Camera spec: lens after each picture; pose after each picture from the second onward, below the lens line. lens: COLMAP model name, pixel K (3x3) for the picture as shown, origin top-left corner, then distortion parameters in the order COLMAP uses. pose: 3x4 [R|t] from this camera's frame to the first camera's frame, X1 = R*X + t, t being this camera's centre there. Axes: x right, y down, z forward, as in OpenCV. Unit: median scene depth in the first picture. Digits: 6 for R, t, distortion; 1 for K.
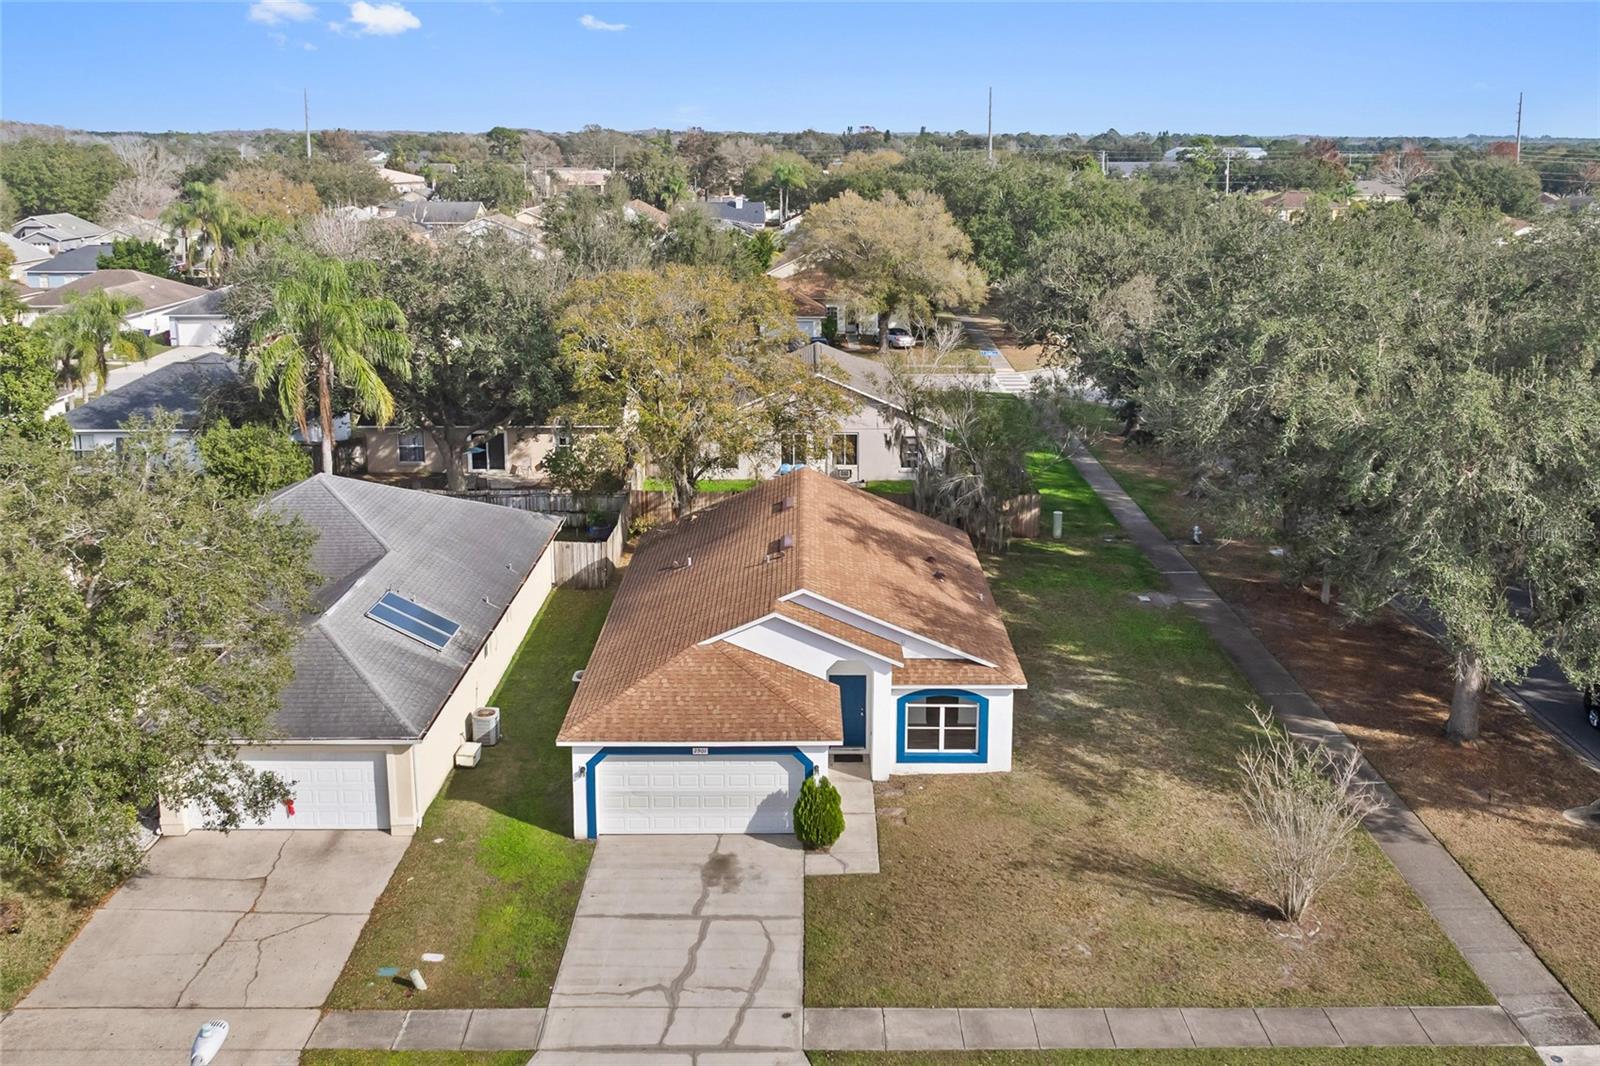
lens RADIAL K [[1425.4, 0, 828.9], [0, 1425.4, 456.2], [0, 0, 1]] dist [-0.018259, -0.002030]
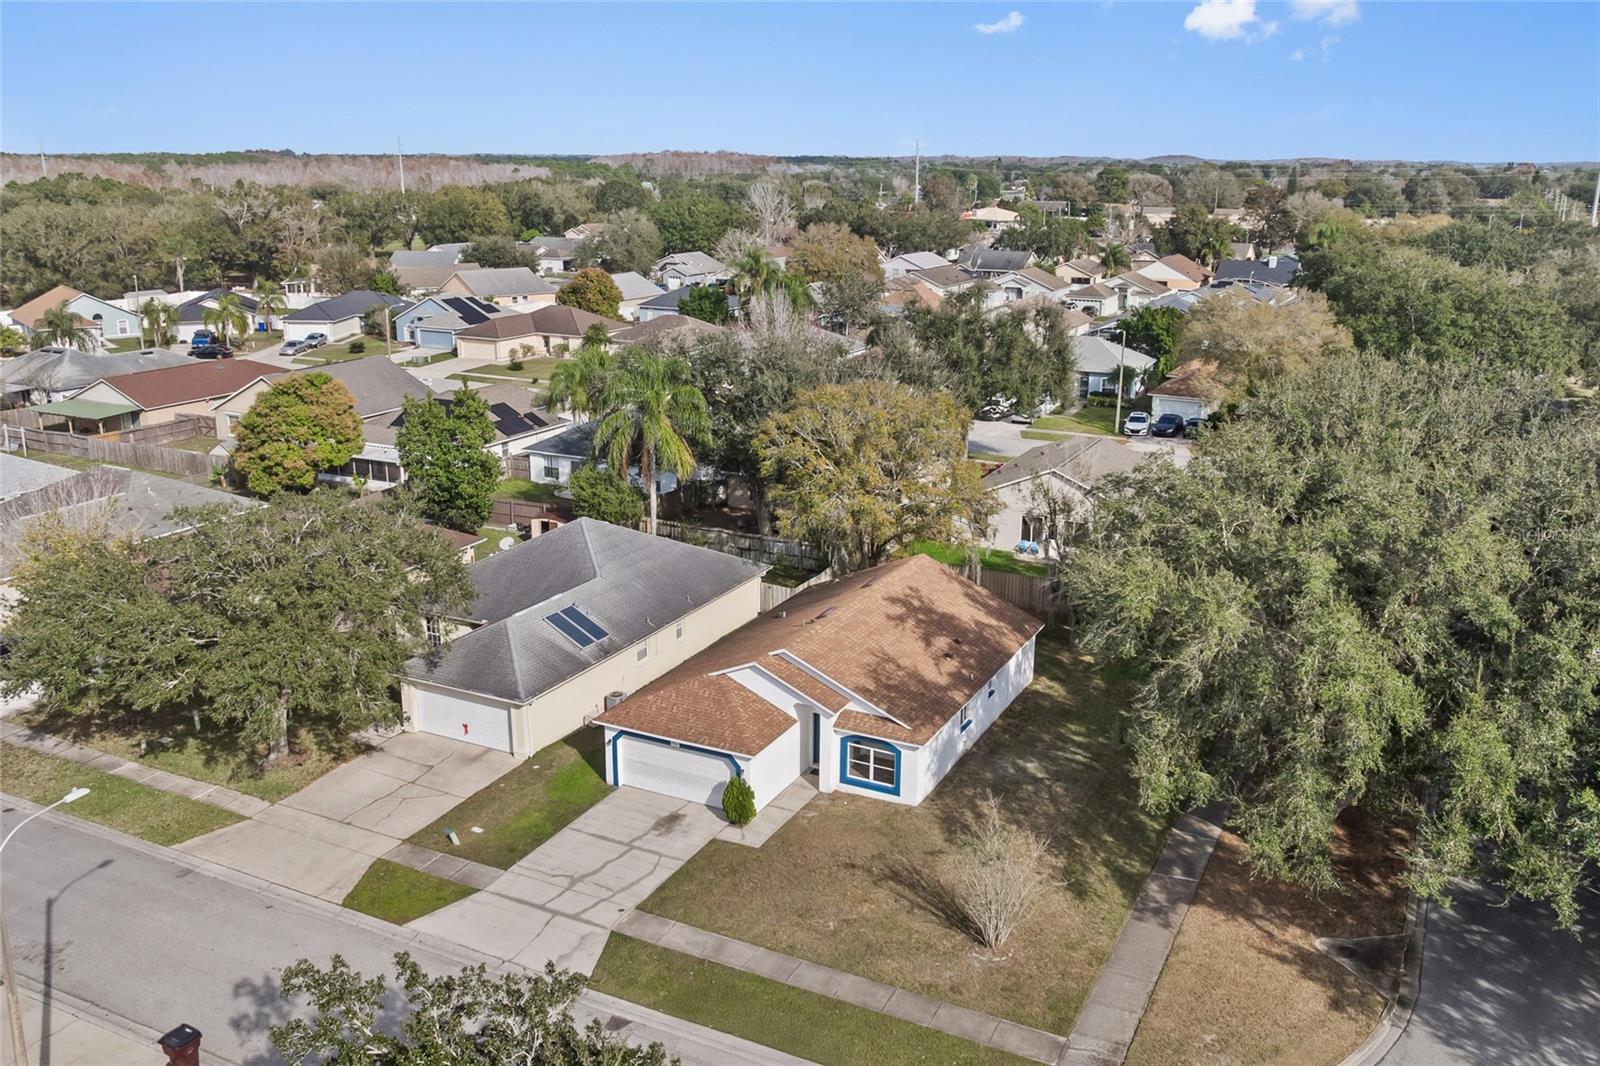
lens RADIAL K [[1336.0, 0, 799.3], [0, 1336.0, 594.4], [0, 0, 1]] dist [-0.029072, -0.004617]
pose [[0.887070, 0.146948, -0.437622, 0.609444], [-0.104949, 0.987355, 0.118808, -0.128344], [0.449547, -0.059463, 0.891275, -0.185987]]
